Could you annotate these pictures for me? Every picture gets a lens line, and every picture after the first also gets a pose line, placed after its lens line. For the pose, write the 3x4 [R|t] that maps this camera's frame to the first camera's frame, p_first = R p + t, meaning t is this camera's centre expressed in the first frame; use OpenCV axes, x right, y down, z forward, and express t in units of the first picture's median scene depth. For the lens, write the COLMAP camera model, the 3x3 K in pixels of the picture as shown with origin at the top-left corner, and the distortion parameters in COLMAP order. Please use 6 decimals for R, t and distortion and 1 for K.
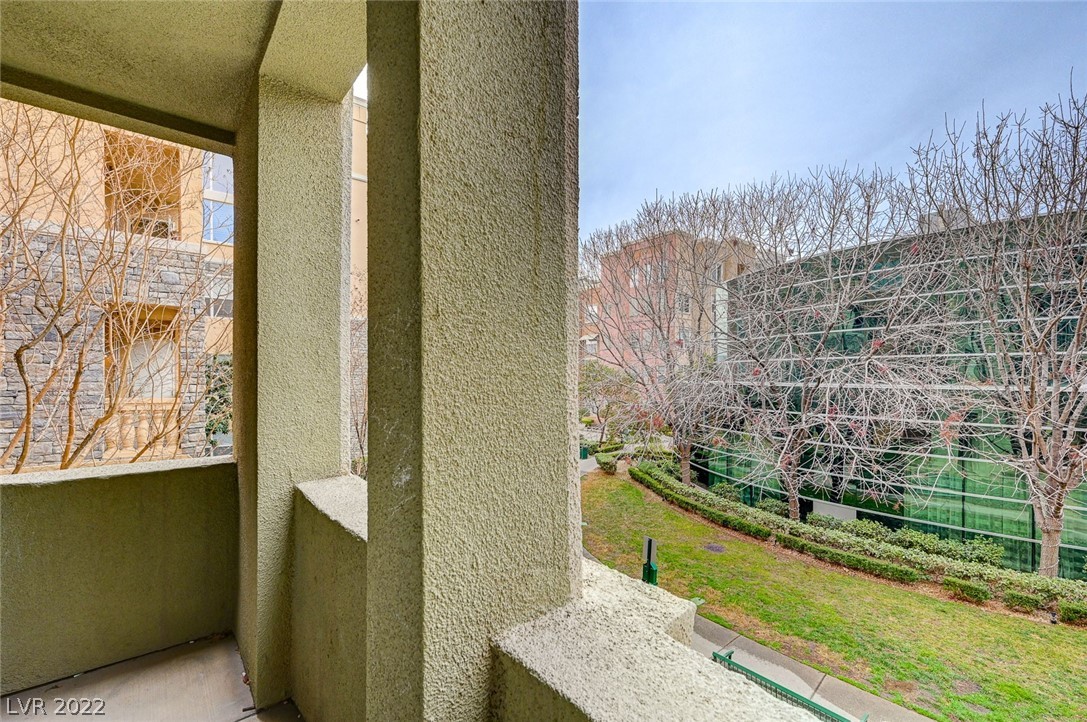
lens RADIAL K [[449.6, 0, 557.1], [0, 449.6, 373.1], [0, 0, 1]] dist [0.000669, 0.002095]
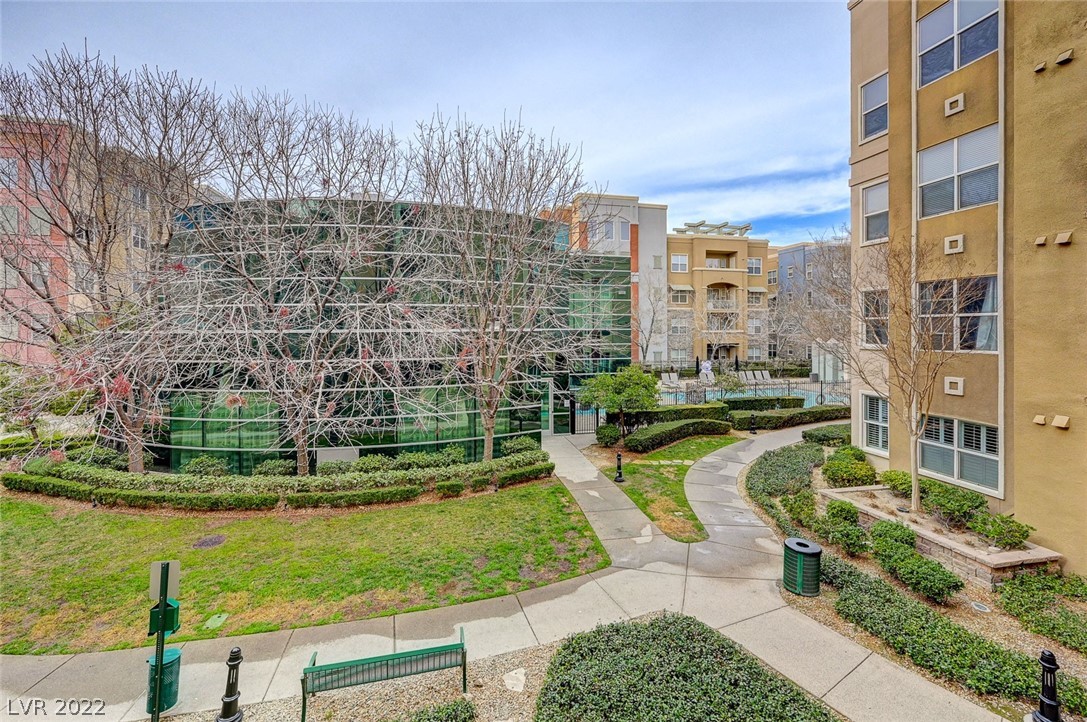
lens RADIAL K [[445.7, 0, 554.6], [0, 445.7, 323.8], [0, 0, 1]] dist [0.002232, 0.000254]
pose [[0.472268, 0.002457, 0.881452, -0.055706], [-0.000450, 0.999997, -0.002547, 0.016029], [-0.881455, 0.000807, 0.472267, 0.122677]]
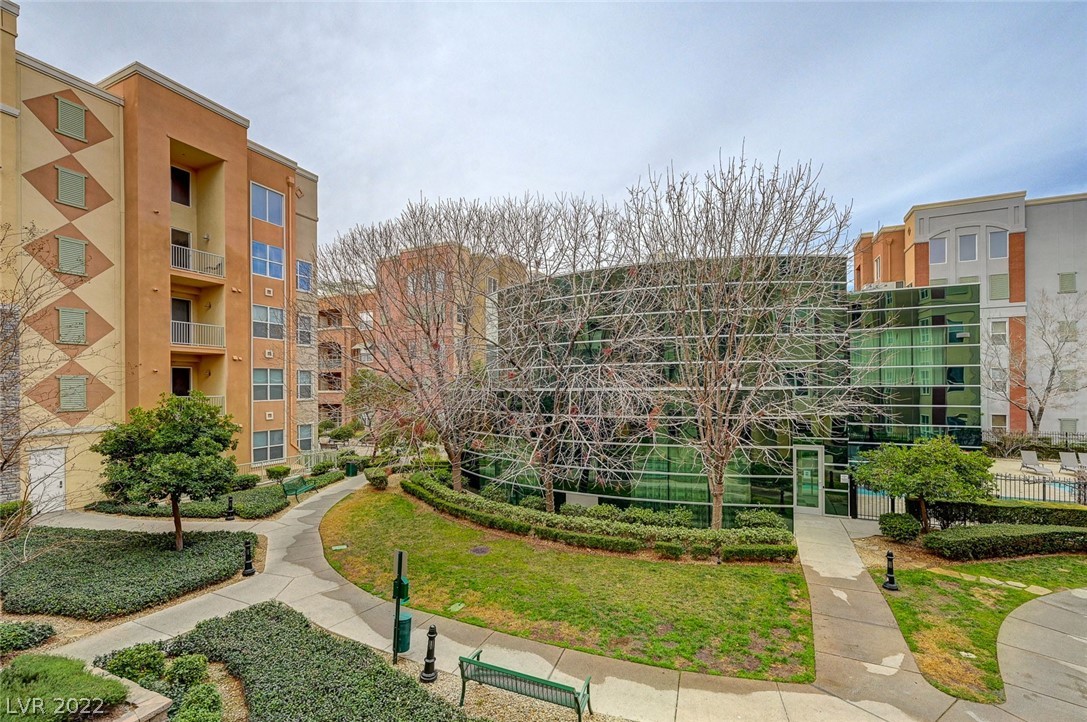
lens RADIAL K [[449.6, 0, 538.7], [0, 449.6, 378.5], [0, 0, 1]] dist [0.000669, 0.002095]
pose [[0.904001, -0.003562, 0.427515, 0.039676], [0.008489, 0.999918, -0.009619, 0.011299], [-0.427446, 0.012325, 0.903957, 0.015983]]
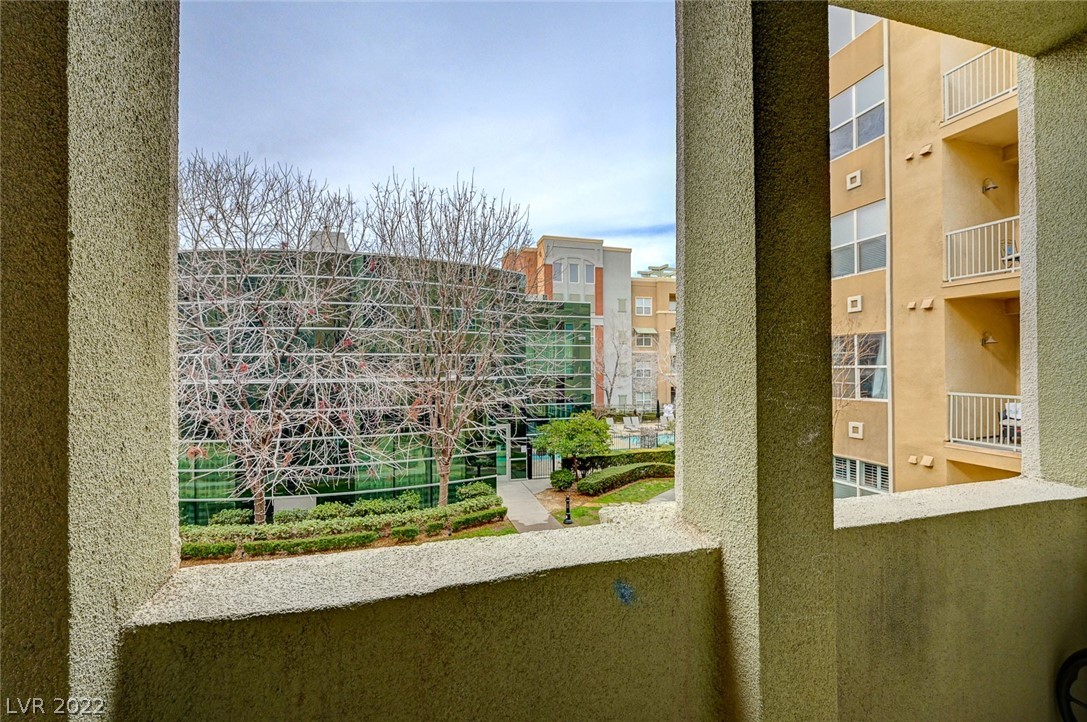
lens RADIAL K [[449.6, 0, 537.1], [0, 449.6, 357.8], [0, 0, 1]] dist [0.000669, 0.002095]
pose [[0.436950, 0.019227, 0.899280, -0.102331], [0.006098, 0.999685, -0.024337, -0.000076], [-0.899465, 0.016118, 0.436695, 0.056859]]
